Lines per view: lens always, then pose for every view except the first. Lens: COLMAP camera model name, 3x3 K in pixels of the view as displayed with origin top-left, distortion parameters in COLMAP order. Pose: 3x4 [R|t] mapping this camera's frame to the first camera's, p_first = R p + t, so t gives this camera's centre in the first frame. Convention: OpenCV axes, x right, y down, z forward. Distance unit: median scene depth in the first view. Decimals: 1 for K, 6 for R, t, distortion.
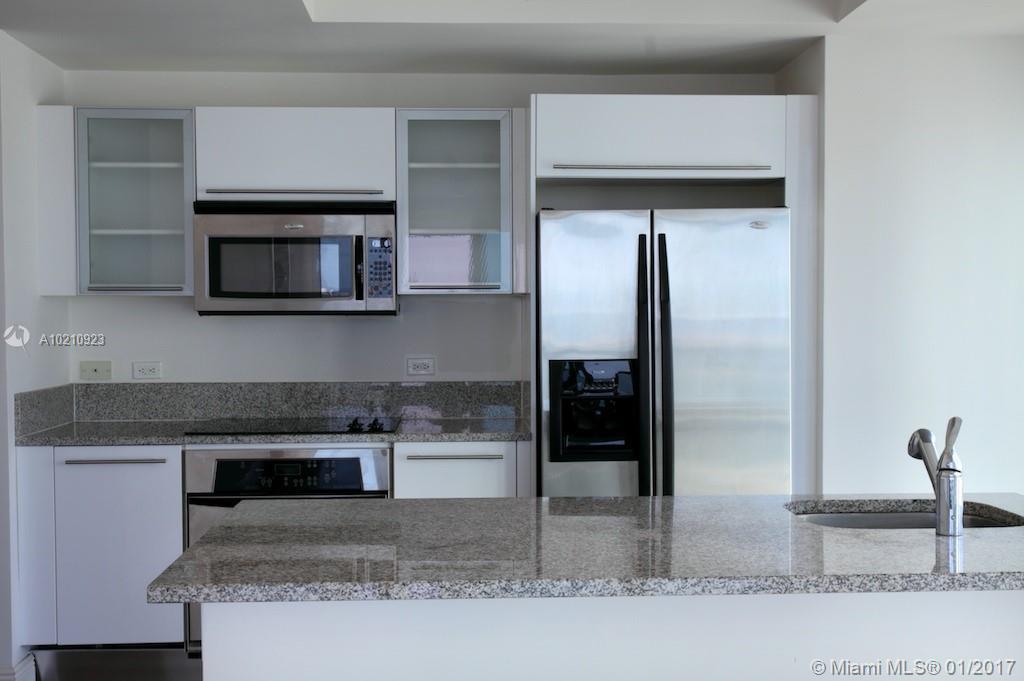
lens RADIAL K [[1223.7, 0, 516.6], [0, 1223.7, 343.0], [0, 0, 1]] dist [0.042837, 0.000000]
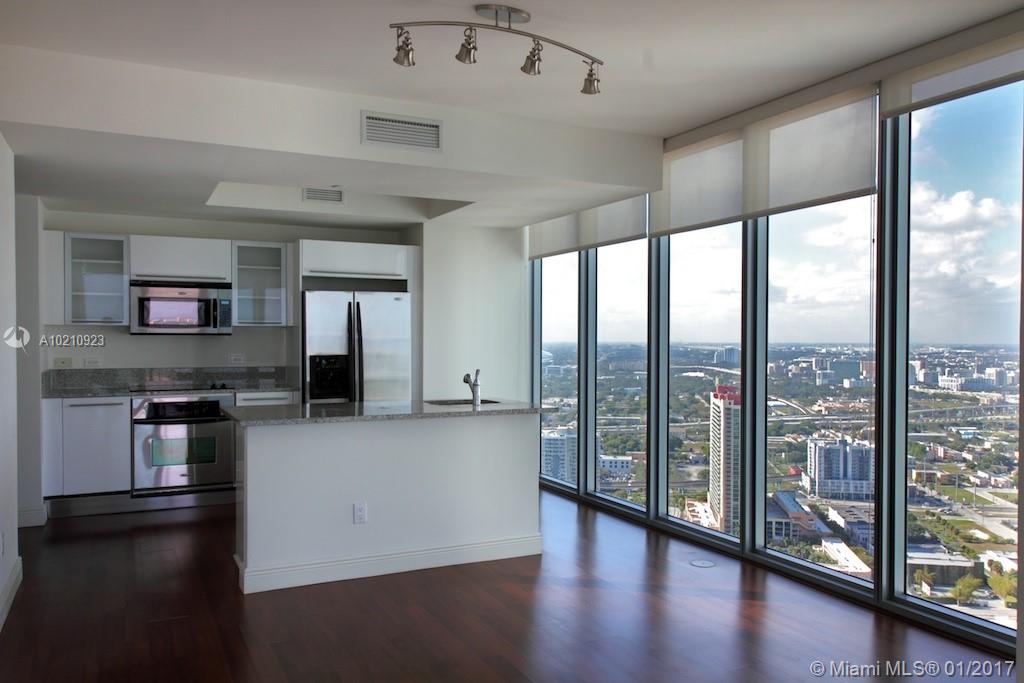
lens RADIAL K [[801.1, 0, 510.7], [0, 801.1, 348.3], [0, 0, 1]] dist [0.005795, 0.026655]
pose [[0.919490, 0.000653, 0.393112, -0.208784], [0.003135, 0.999955, -0.008995, 0.014667], [-0.393100, 0.009504, 0.919446, -0.514088]]
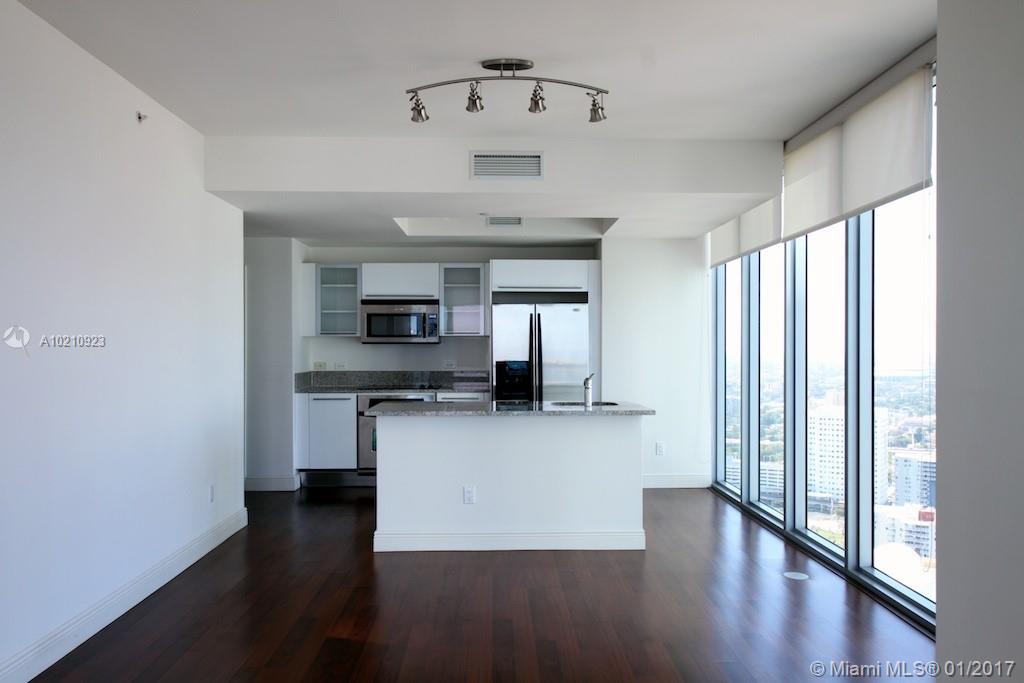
lens RADIAL K [[801.1, 0, 511.8], [0, 801.1, 342.7], [0, 0, 1]] dist [0.005795, 0.026655]
pose [[0.999554, 0.002911, -0.029720, 0.107064], [-0.003776, 0.999570, -0.029093, 0.023152], [0.029623, 0.029192, 0.999135, -0.686391]]
